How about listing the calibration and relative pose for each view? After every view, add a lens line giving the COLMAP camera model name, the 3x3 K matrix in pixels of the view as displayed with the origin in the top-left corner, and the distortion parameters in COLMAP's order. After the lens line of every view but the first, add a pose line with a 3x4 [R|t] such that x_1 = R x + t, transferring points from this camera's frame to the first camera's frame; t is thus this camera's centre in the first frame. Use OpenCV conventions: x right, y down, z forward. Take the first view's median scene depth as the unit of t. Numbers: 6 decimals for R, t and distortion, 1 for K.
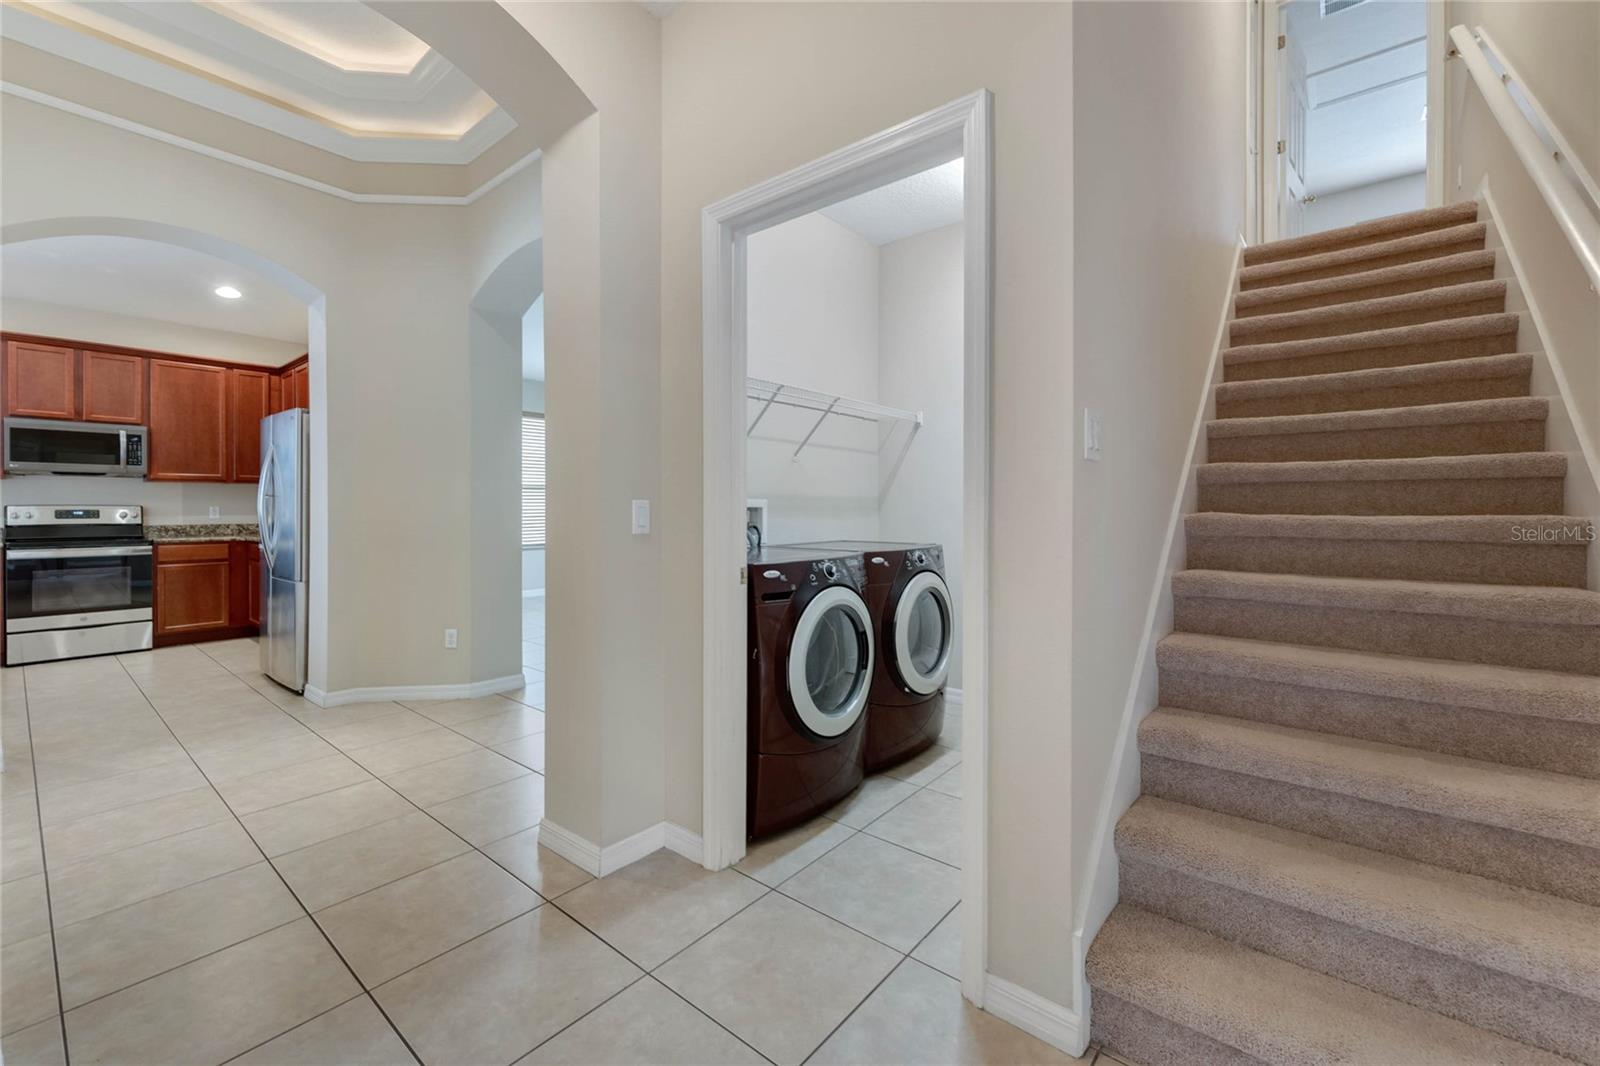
lens RADIAL K [[652.6, 0, 822.9], [0, 652.6, 513.9], [0, 0, 1]] dist [0.002015, 0.000260]
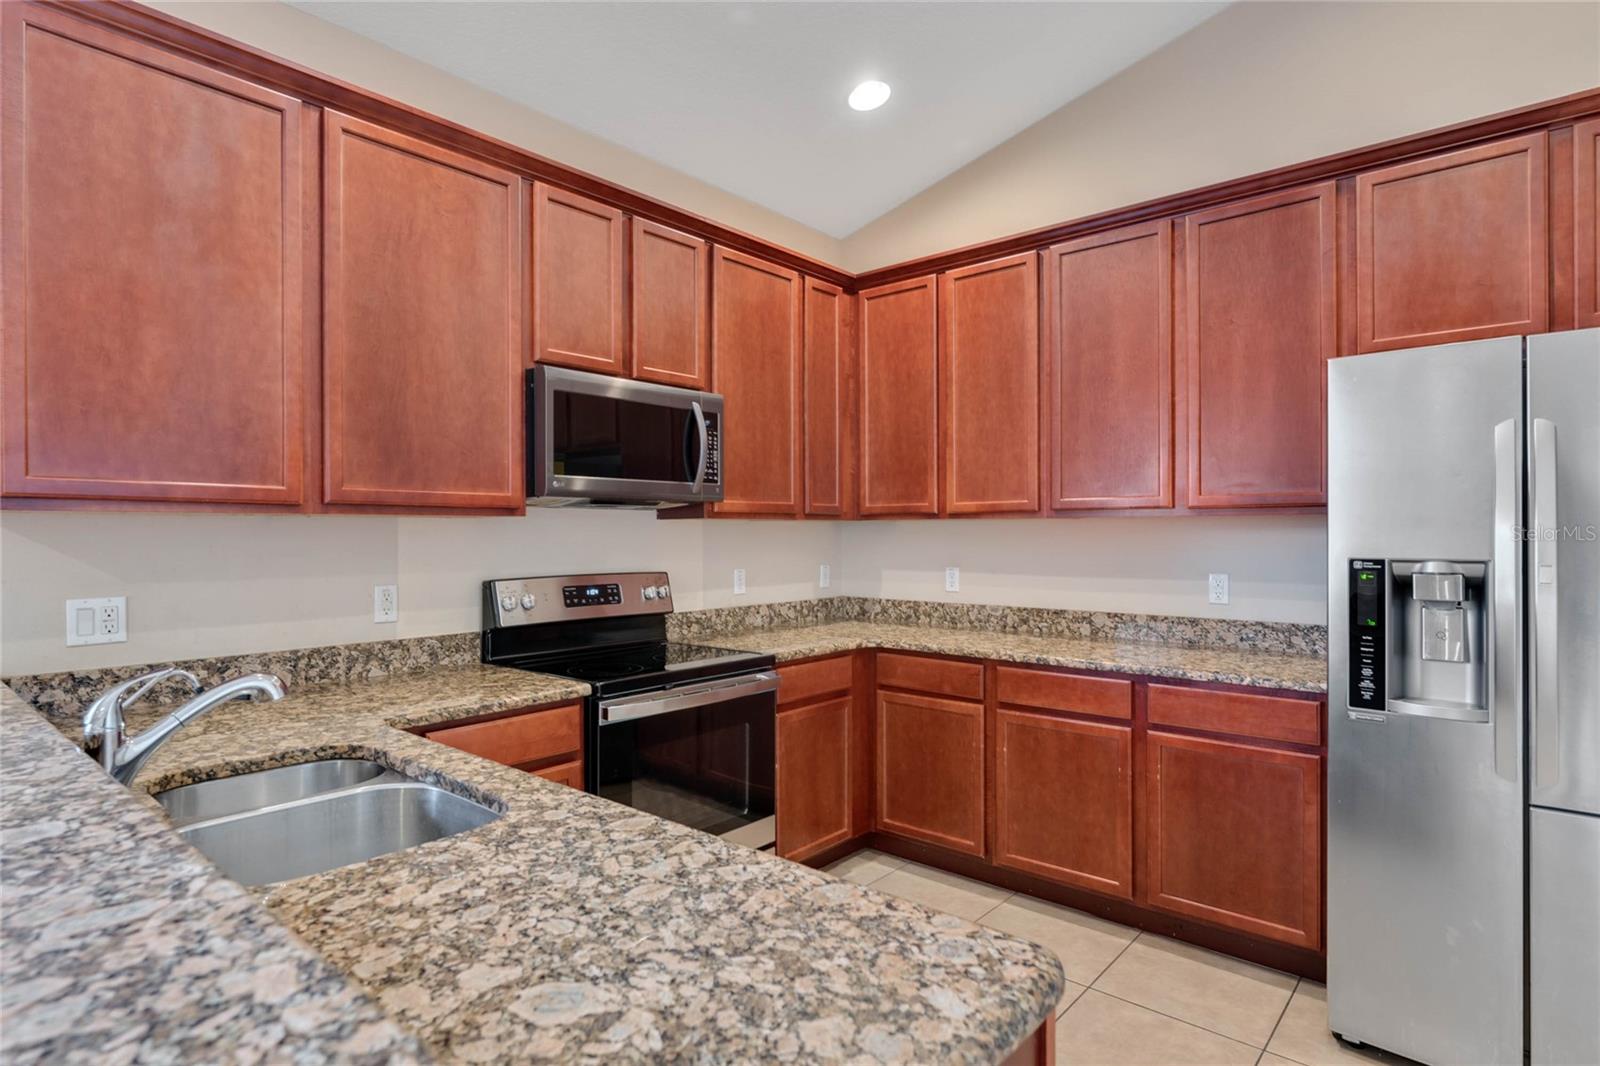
lens RADIAL K [[836.1, 0, 809.8], [0, 836.1, 536.7], [0, 0, 1]] dist [0.020203, 0.000784]
pose [[0.999018, -0.006987, -0.043745, -0.971182], [0.006662, 0.999949, -0.007573, -0.033407], [0.043796, 0.007274, 0.999014, 0.452245]]
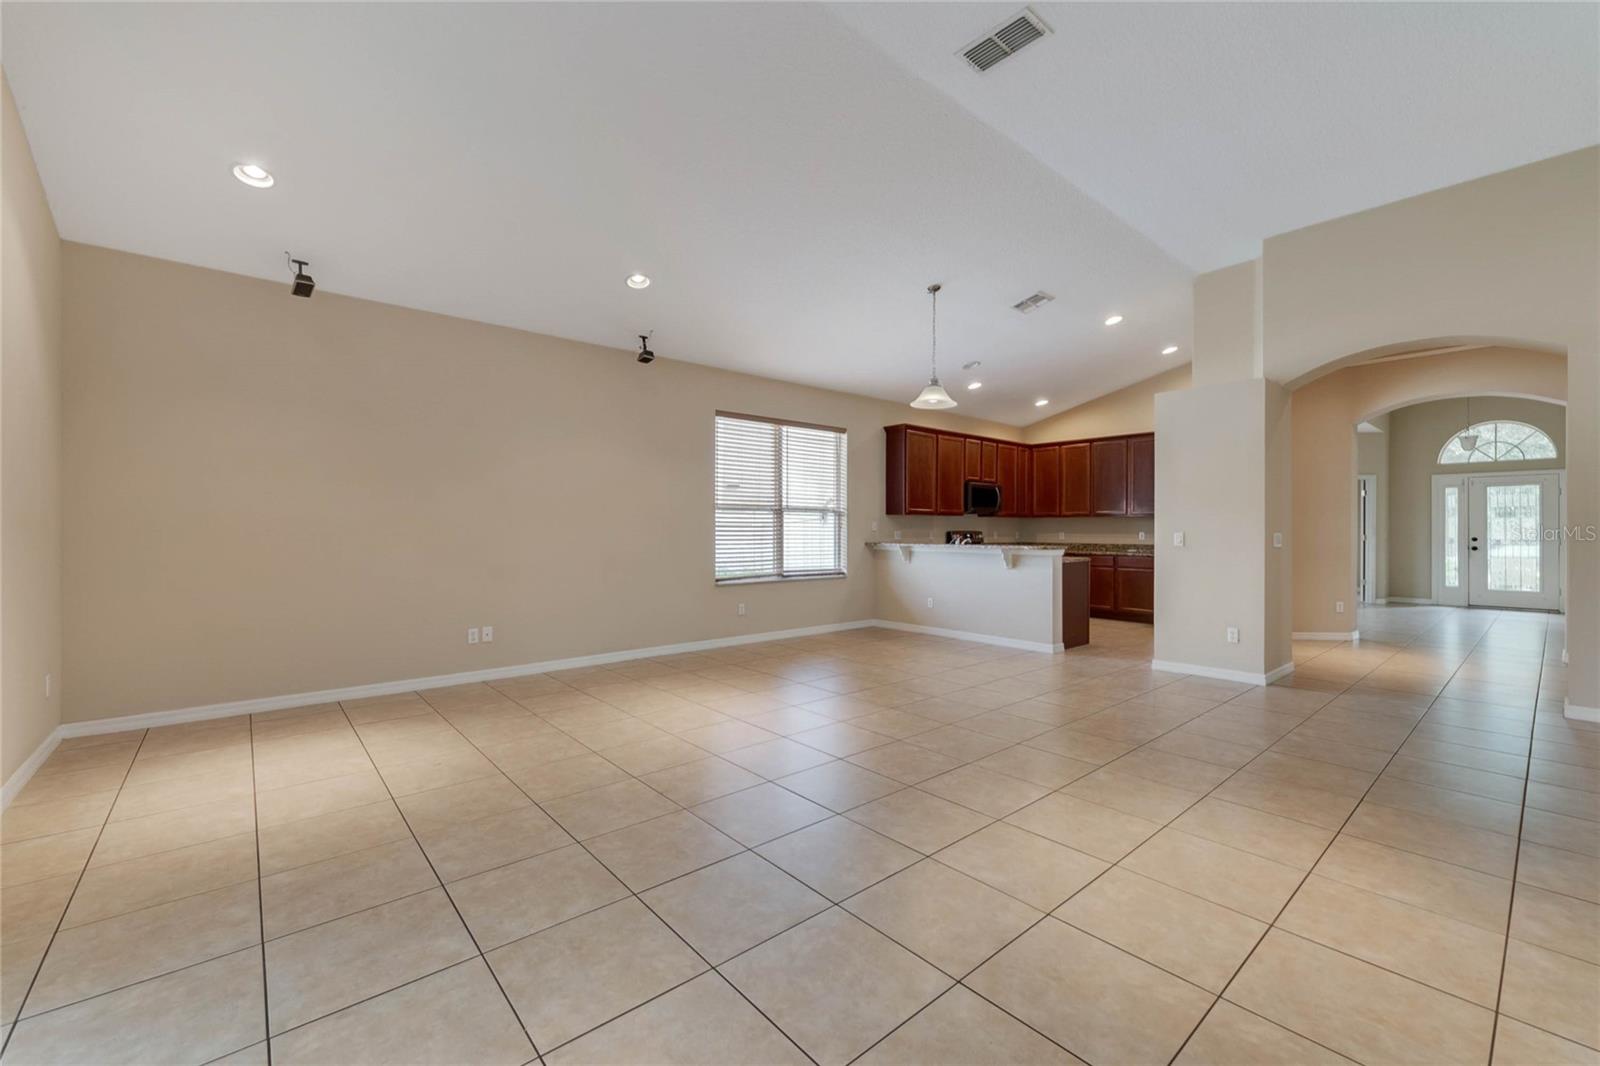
lens RADIAL K [[652.6, 0, 793.4], [0, 652.6, 528.8], [0, 0, 1]] dist [0.002015, 0.000260]
pose [[0.980496, -0.000790, -0.196537, -1.256841], [-0.001866, 0.999909, -0.013328, 0.004376], [0.196530, 0.013435, 0.980406, -0.764063]]
